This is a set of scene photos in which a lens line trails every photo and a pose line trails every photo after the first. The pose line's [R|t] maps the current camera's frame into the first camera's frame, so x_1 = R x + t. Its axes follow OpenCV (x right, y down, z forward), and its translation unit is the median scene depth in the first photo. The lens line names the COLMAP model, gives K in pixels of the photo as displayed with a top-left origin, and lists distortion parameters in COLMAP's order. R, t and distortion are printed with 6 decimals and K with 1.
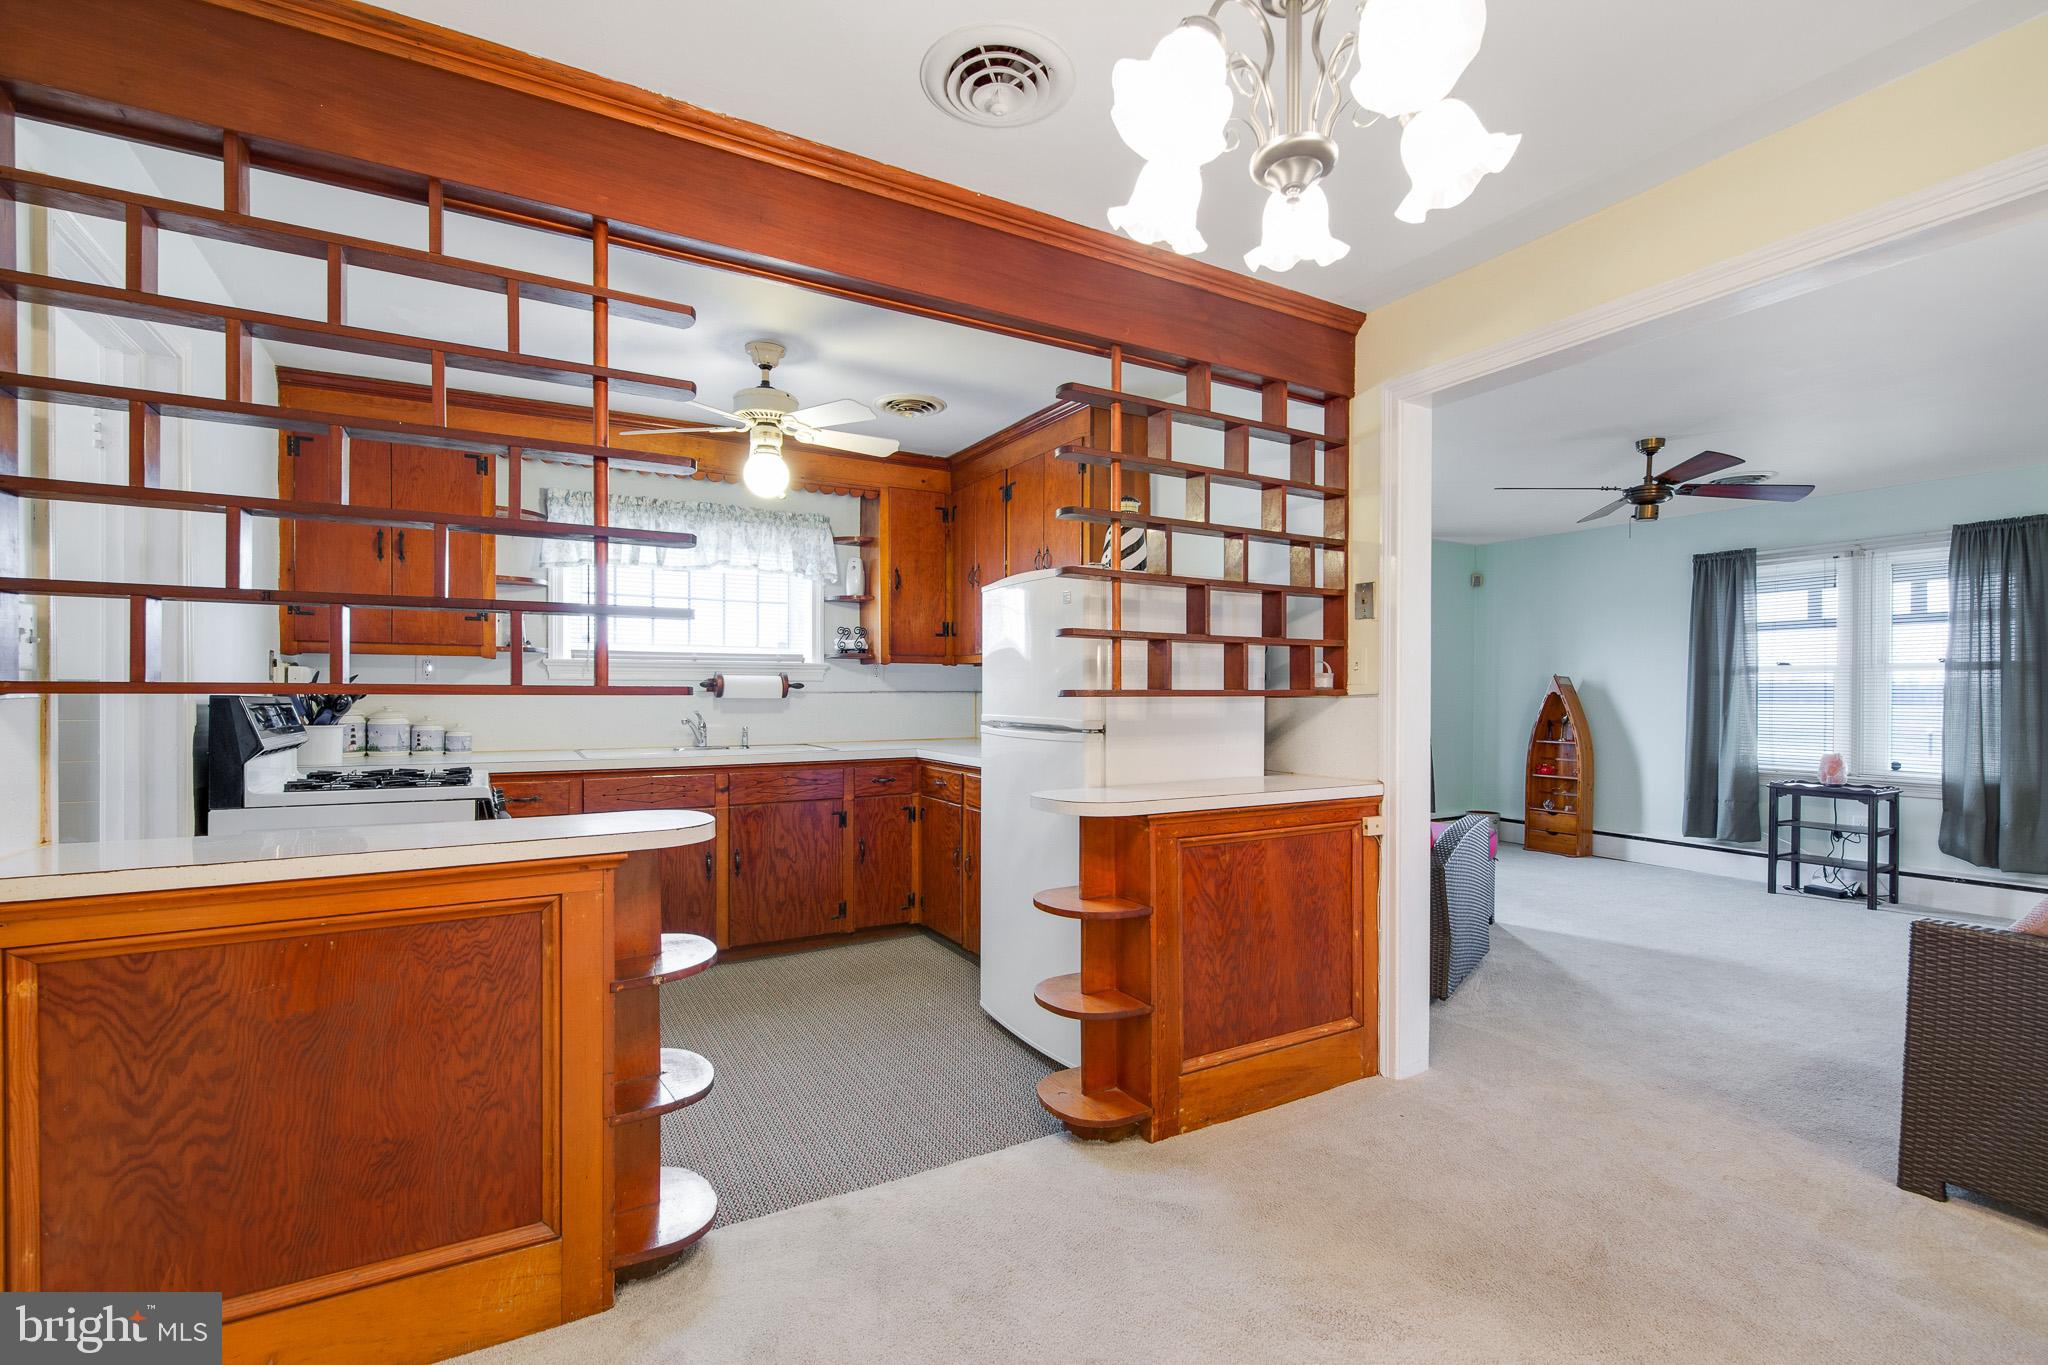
lens RADIAL K [[904.4, 0, 1040.9], [0, 904.4, 699.0], [0, 0, 1]] dist [0.008882, -0.001561]
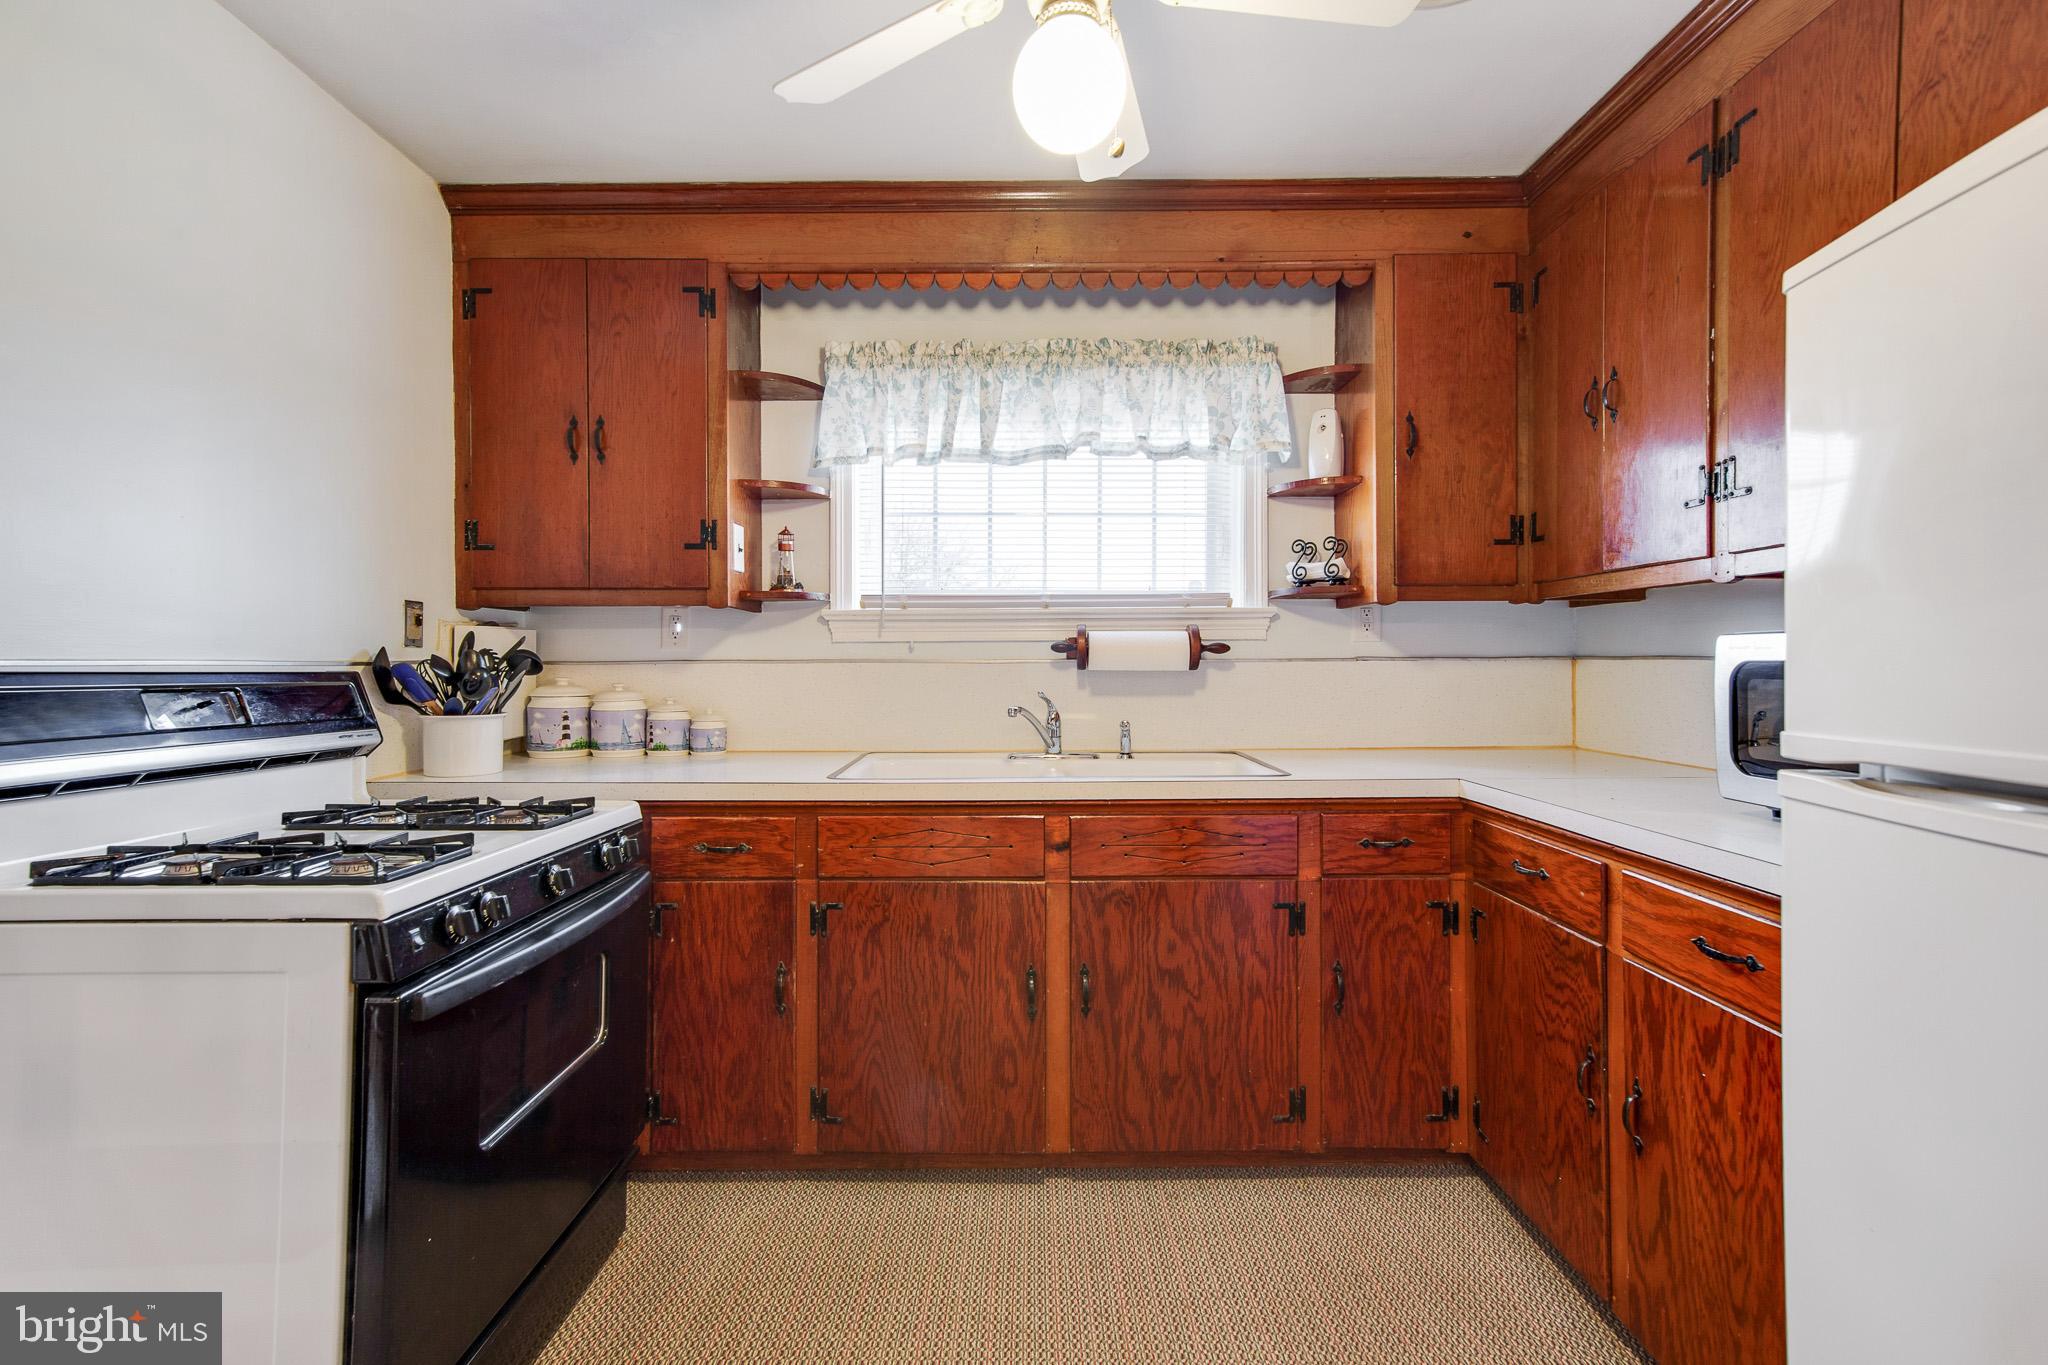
lens RADIAL K [[904.4, 0, 1004.0], [0, 904.4, 665.3], [0, 0, 1]] dist [0.008882, -0.001561]
pose [[0.849631, -0.003080, -0.527369, -0.100664], [0.001653, 0.999994, -0.003177, -0.002785], [0.527376, 0.001828, 0.849630, 0.529465]]
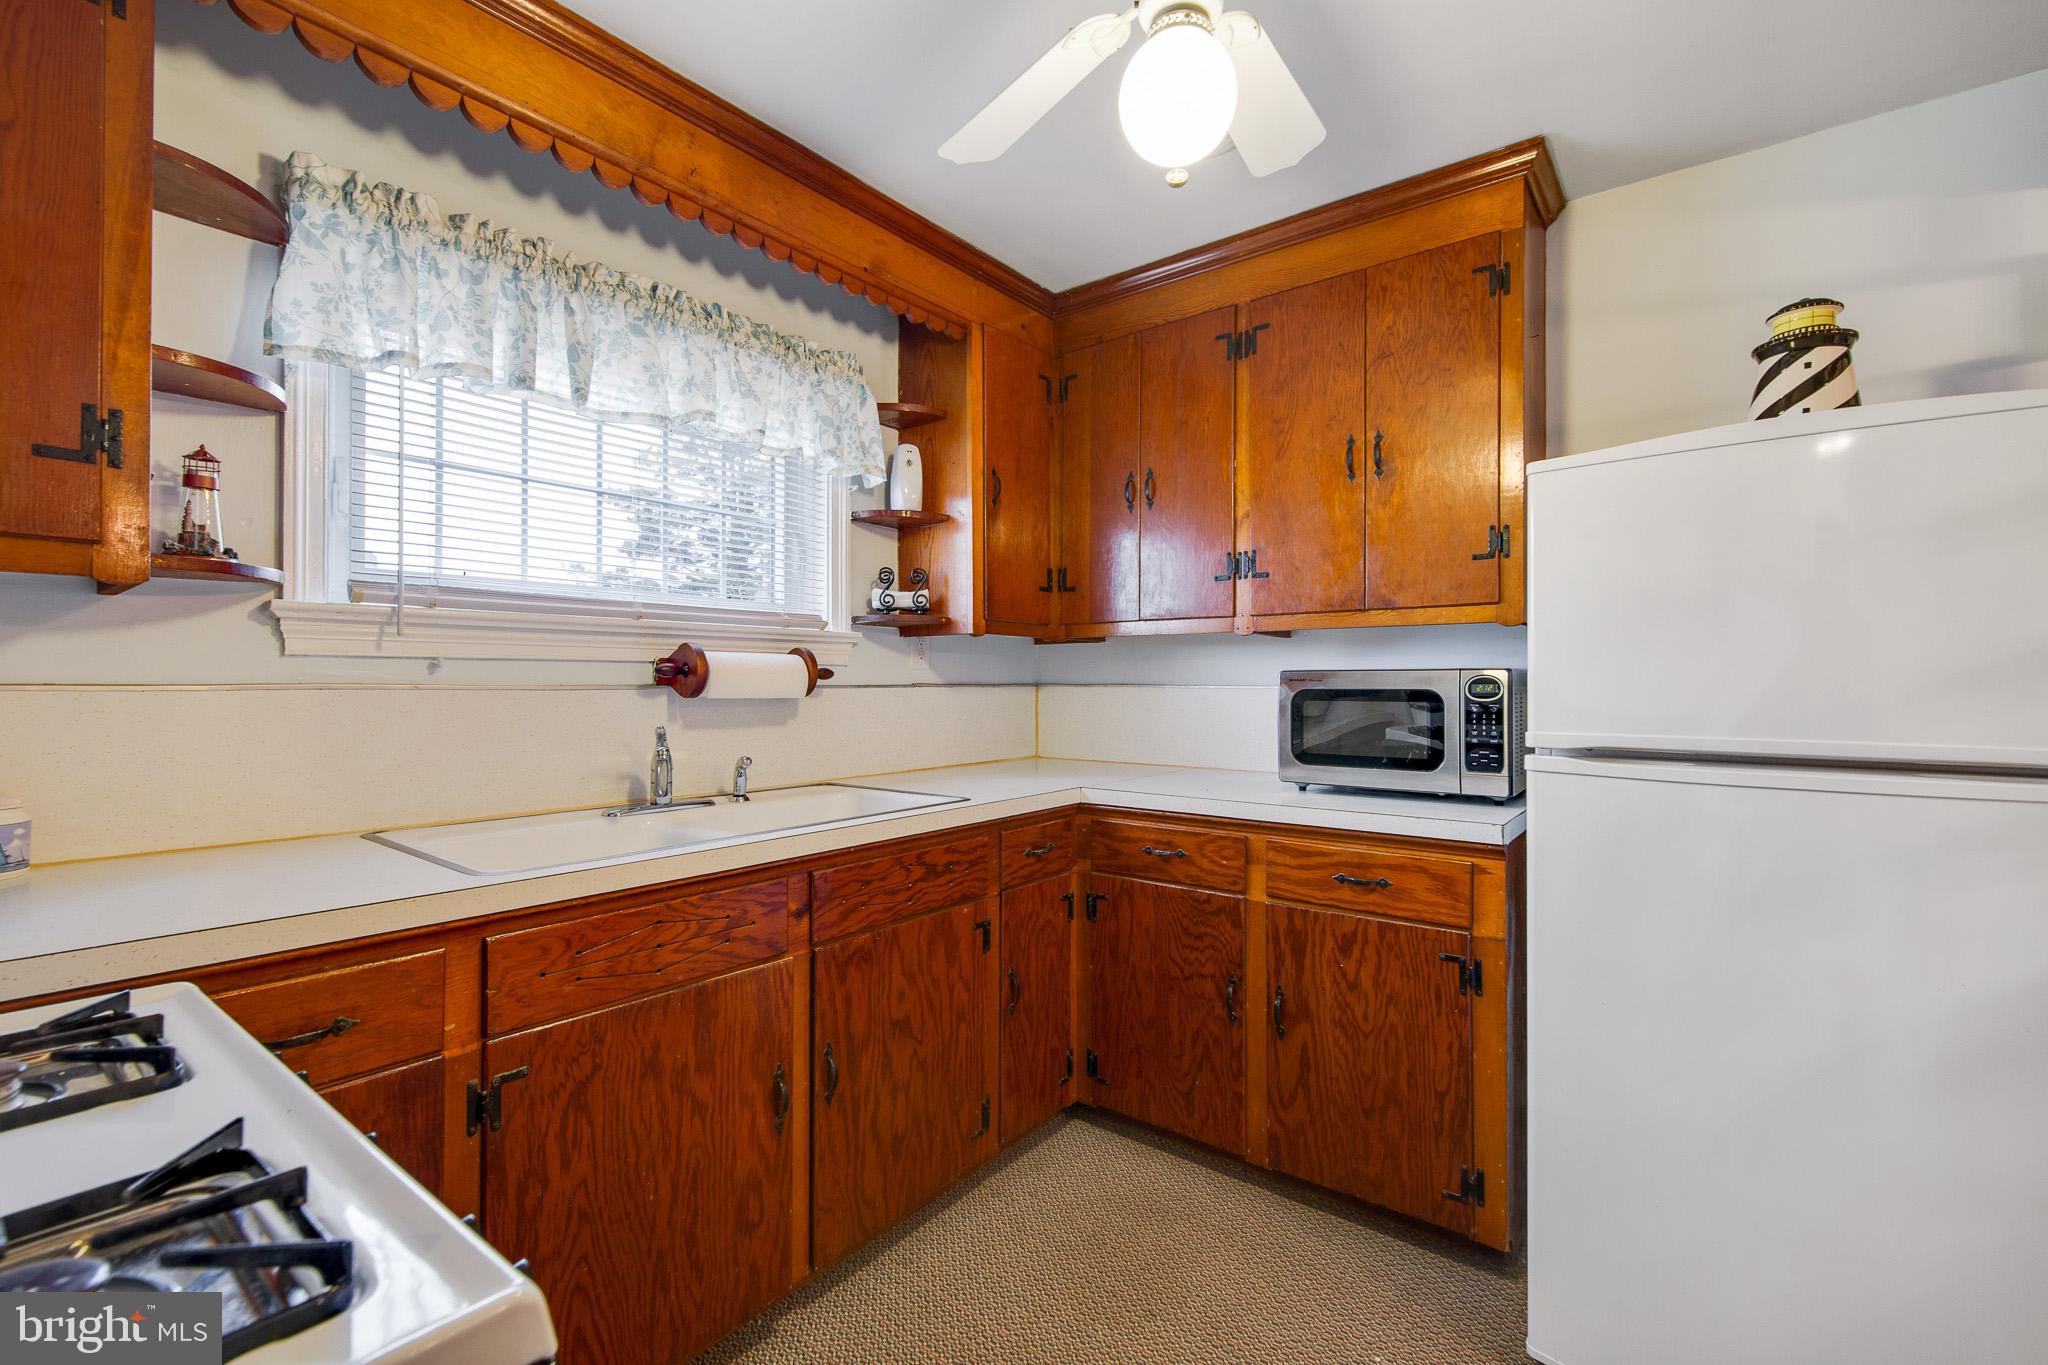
lens RADIAL K [[904.4, 0, 1056.6], [0, 904.4, 676.3], [0, 0, 1]] dist [0.008882, -0.001561]
pose [[0.931452, 0.001947, 0.363859, -0.388066], [0.002938, 0.999913, -0.012871, -0.006836], [-0.363852, 0.013058, 0.931365, 0.537666]]
